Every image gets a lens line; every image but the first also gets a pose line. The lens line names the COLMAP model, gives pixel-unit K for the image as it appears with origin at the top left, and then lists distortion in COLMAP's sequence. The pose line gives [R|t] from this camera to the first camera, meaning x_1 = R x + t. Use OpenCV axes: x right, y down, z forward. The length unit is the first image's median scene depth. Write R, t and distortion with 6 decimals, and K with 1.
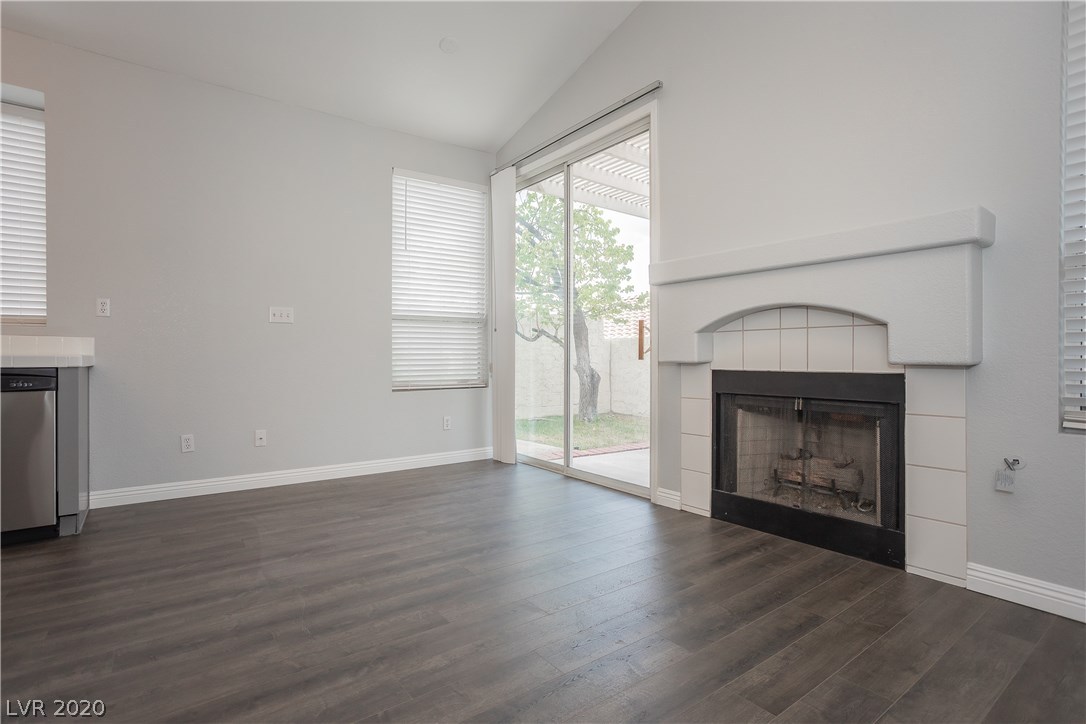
lens RADIAL K [[535.0, 0, 543.0], [0, 535.0, 362.0], [0, 0, 1]] dist [-0.047648, 0.026565]
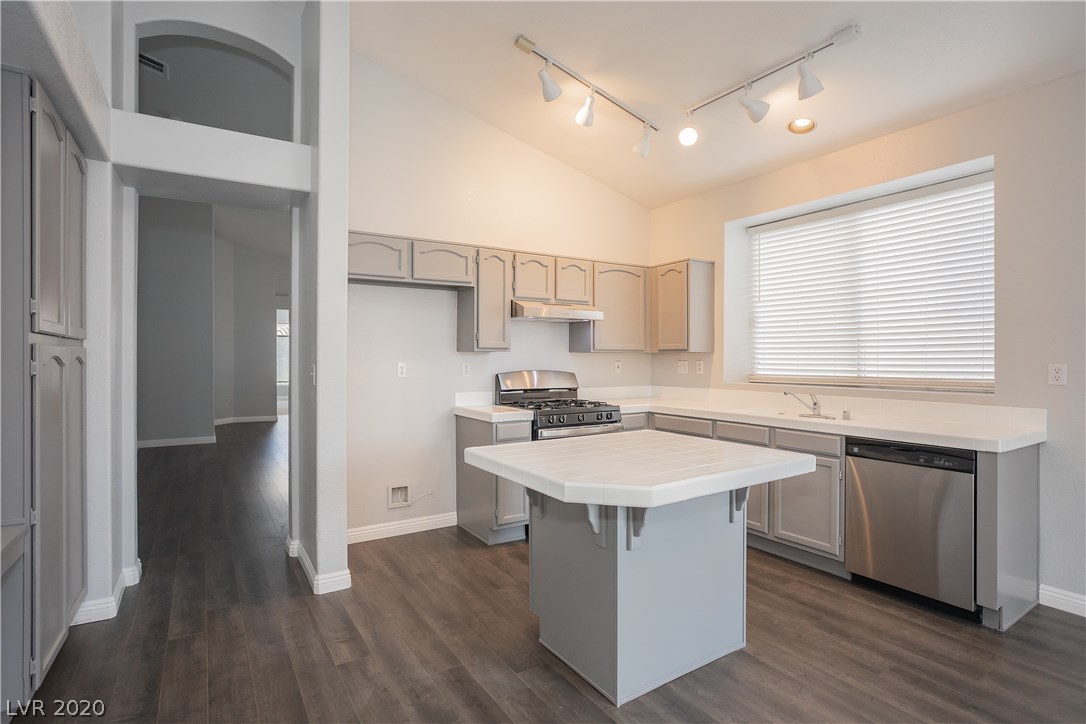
lens RADIAL K [[540.4, 0, 535.8], [0, 540.4, 361.8], [0, 0, 1]] dist [-0.041442, 0.026519]
pose [[-0.073836, 0.004409, -0.997261, 0.109517], [-0.002793, 0.999985, 0.004628, -0.156267], [0.997266, 0.003127, -0.073822, 0.264306]]
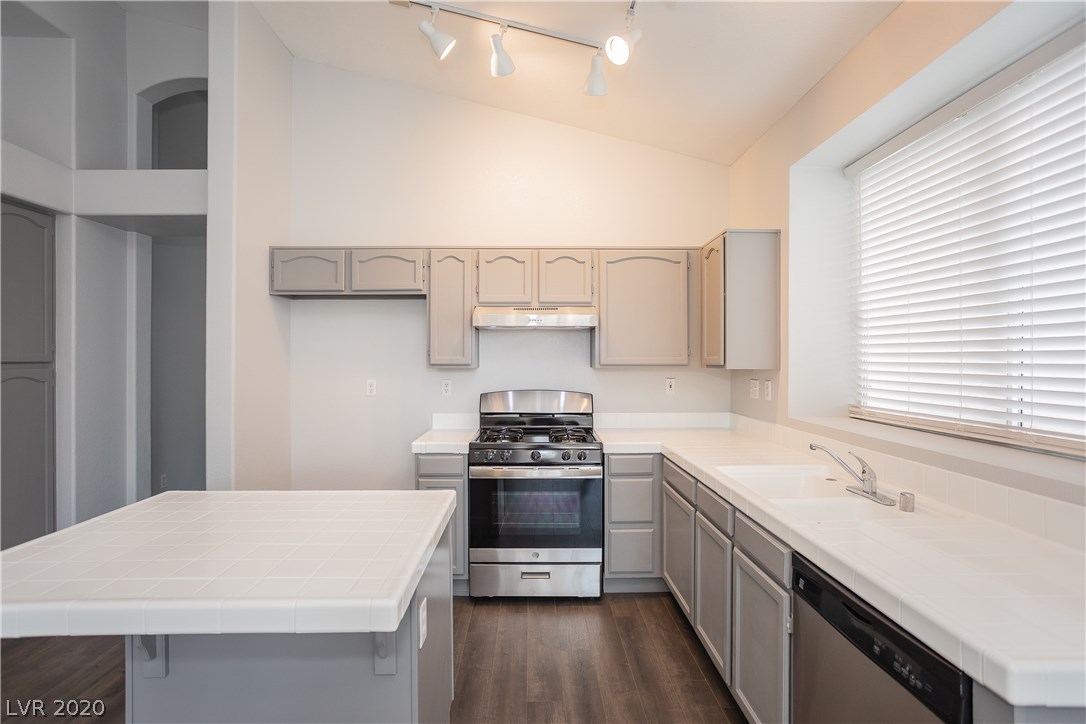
lens RADIAL K [[540.4, 0, 535.8], [0, 540.4, 361.8], [0, 0, 1]] dist [-0.041442, 0.026519]
pose [[-0.577628, 0.001481, -0.816299, -0.475599], [-0.003308, 0.999986, 0.004155, -0.200879], [0.816293, 0.005101, -0.577615, 0.975332]]
